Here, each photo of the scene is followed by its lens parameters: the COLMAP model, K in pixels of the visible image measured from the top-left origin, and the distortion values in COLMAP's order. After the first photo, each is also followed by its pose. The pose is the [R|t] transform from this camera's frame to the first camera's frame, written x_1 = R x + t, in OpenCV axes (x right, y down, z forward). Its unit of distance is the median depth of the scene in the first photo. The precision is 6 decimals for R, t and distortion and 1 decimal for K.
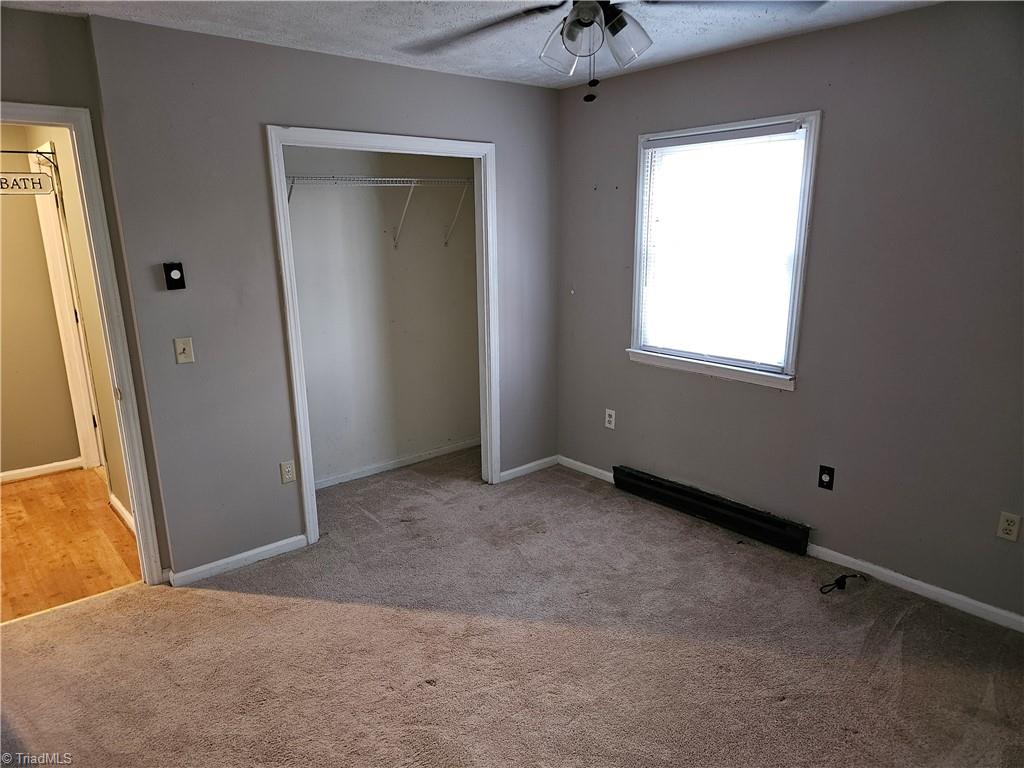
lens RADIAL K [[688.5, 0, 511.2], [0, 688.5, 386.5], [0, 0, 1]] dist [0.062413, -0.009941]
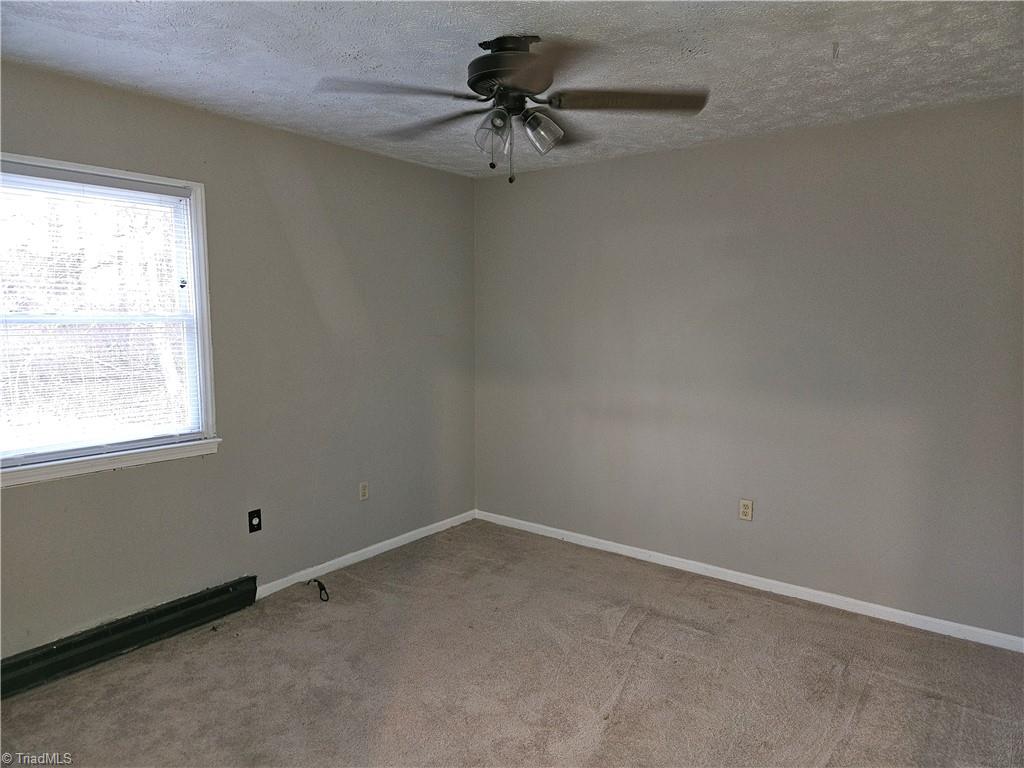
lens RADIAL K [[688.5, 0, 511.9], [0, 688.5, 385.5], [0, 0, 1]] dist [0.062413, -0.009941]
pose [[-0.206880, -0.098192, 0.973427, -0.651379], [0.225509, 0.963374, 0.145105, -0.136050], [-0.952022, 0.249536, -0.177159, 0.756650]]
